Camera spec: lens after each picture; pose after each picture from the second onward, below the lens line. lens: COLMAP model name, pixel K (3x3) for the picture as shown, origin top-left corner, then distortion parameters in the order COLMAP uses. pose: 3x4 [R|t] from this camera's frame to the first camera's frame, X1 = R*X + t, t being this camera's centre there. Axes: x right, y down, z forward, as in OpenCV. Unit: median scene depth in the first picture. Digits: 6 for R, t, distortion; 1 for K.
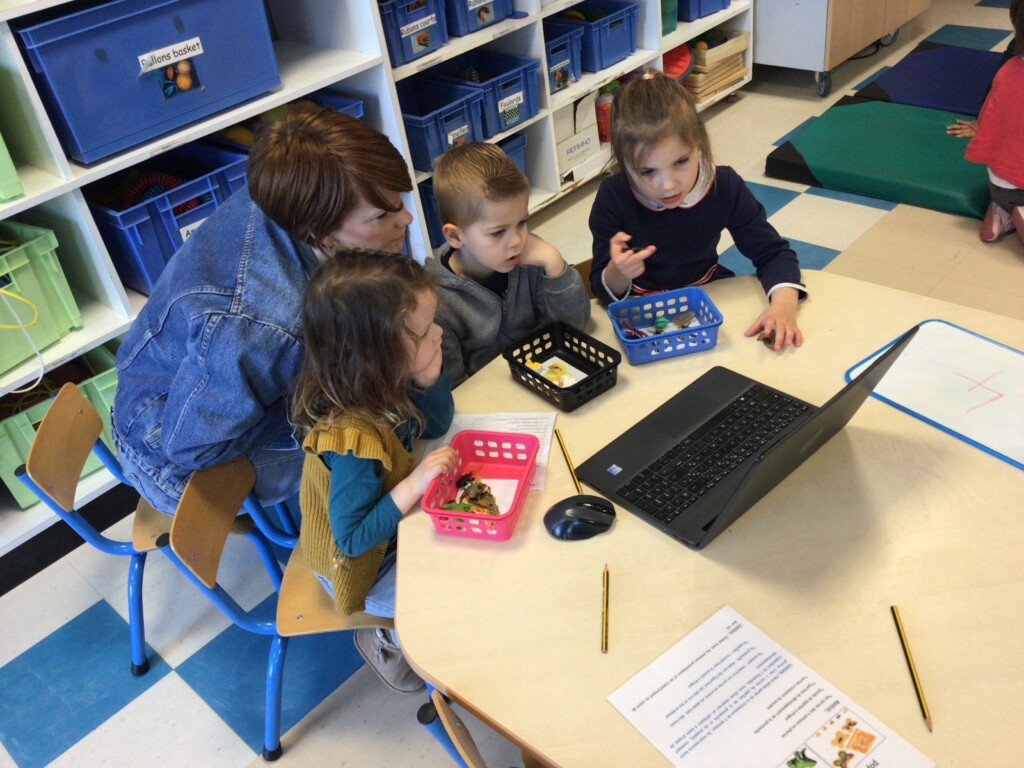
lens RADIAL K [[939.9, 0, 515.6], [0, 939.9, 397.4], [0, 0, 1]] dist [0.122466, -0.213145]
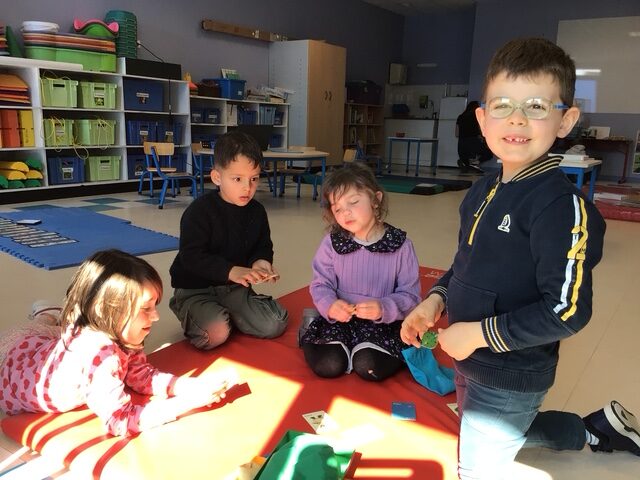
lens RADIAL K [[587.4, 0, 322.2], [0, 587.4, 248.4], [0, 0, 1]] dist [0.122466, -0.213145]
pose [[0.968861, 0.130989, 0.210119, -0.035722], [-0.033617, 0.910336, -0.412502, 1.033776], [-0.245312, 0.392594, 0.886393, -1.028897]]
